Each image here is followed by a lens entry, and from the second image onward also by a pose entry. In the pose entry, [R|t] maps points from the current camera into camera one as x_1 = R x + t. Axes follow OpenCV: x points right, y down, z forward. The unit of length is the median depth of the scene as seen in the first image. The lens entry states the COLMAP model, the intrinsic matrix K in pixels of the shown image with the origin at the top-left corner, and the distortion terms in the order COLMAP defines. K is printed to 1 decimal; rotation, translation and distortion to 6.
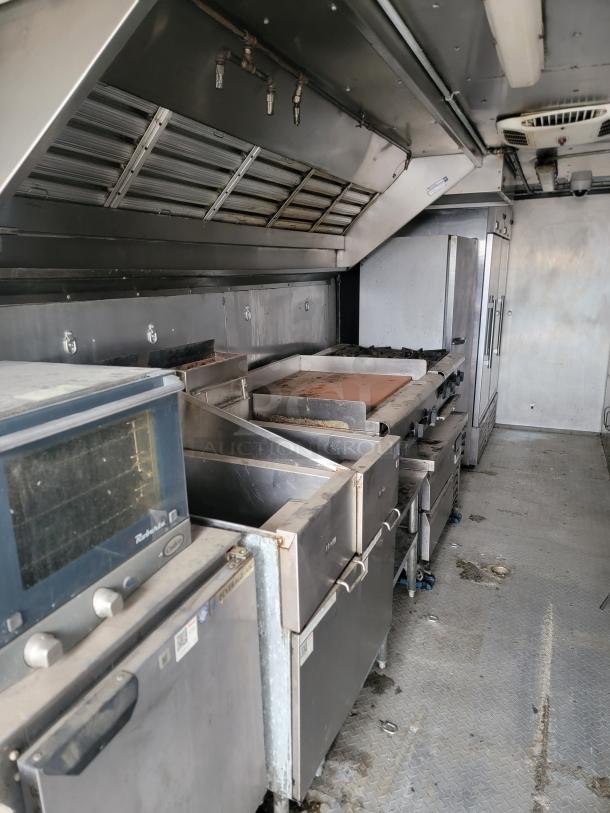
lens RADIAL K [[553.4, 0, 303.7], [0, 553.4, 415.6], [0, 0, 1]] dist [0.110624, -0.108355]
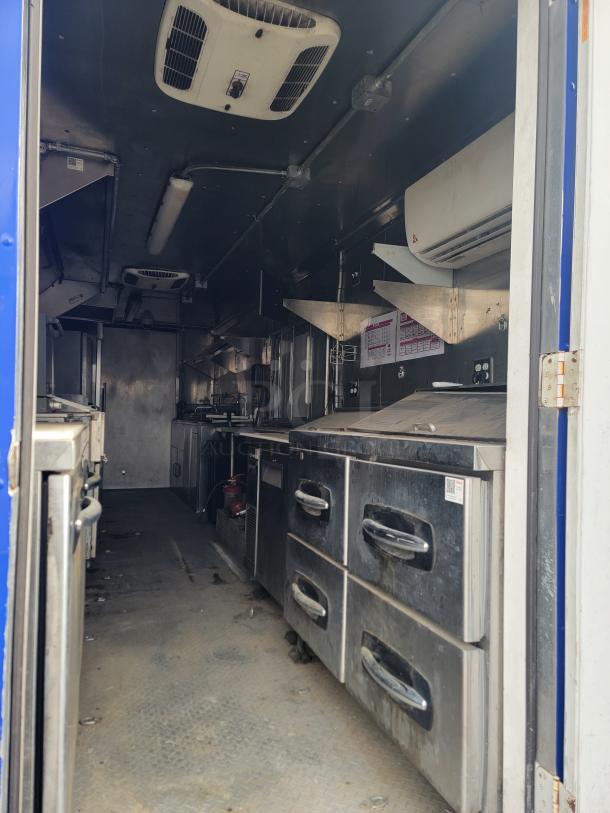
lens RADIAL K [[553.4, 0, 303.7], [0, 553.4, 415.6], [0, 0, 1]] dist [0.110624, -0.108355]
pose [[0.714277, 0.037365, 0.698865, -0.430007], [0.150054, 0.967175, -0.205074, 0.355537], [-0.683588, 0.251347, 0.685224, -0.473234]]
